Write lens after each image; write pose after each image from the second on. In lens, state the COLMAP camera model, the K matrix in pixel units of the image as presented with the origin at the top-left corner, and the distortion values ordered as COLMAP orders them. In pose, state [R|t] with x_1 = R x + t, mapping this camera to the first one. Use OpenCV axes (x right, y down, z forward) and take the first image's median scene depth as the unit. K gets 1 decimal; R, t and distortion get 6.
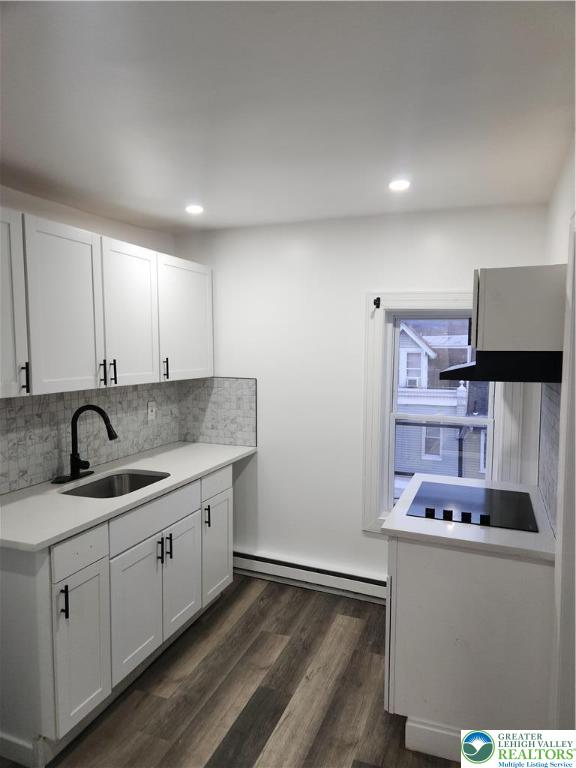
lens RADIAL K [[525.5, 0, 288.6], [0, 525.5, 384.0], [0, 0, 1]] dist [0.082709, -0.060760]
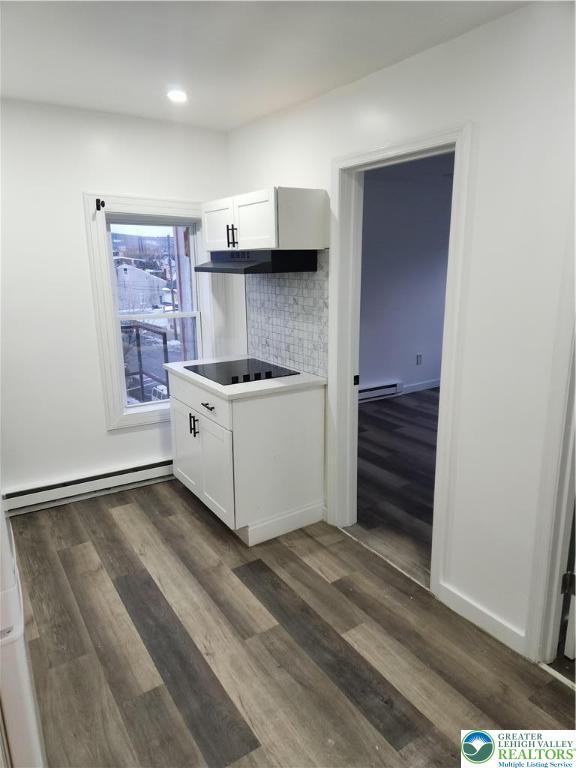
lens RADIAL K [[525.5, 0, 290.9], [0, 525.5, 380.0], [0, 0, 1]] dist [0.082709, -0.060760]
pose [[0.580179, -0.200823, 0.789343, -0.489134], [0.078126, 0.978379, 0.191494, 0.005240], [-0.810733, -0.049432, 0.583325, 0.101224]]
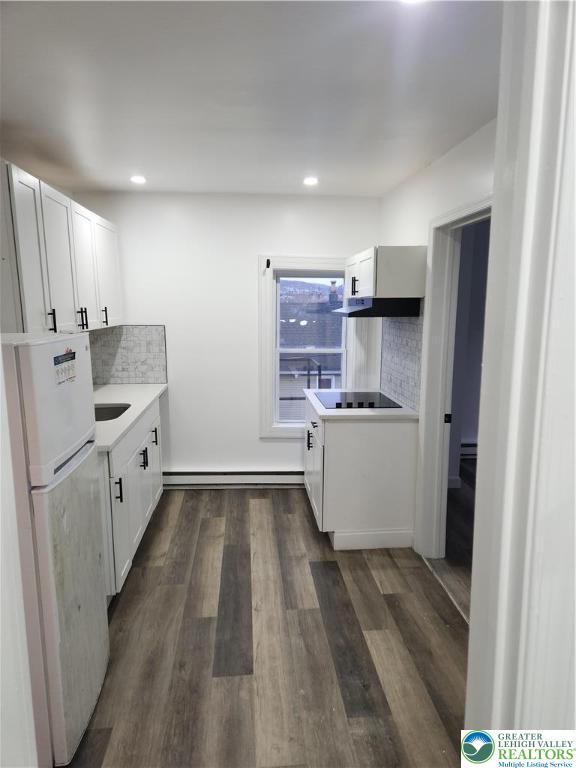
lens RADIAL K [[525.5, 0, 283.6], [0, 525.5, 385.6], [0, 0, 1]] dist [0.082709, -0.060760]
pose [[0.901032, -0.075036, 0.427212, -0.382177], [0.038831, 0.994923, 0.092851, 0.027832], [-0.432010, -0.067072, 0.899371, -0.216282]]
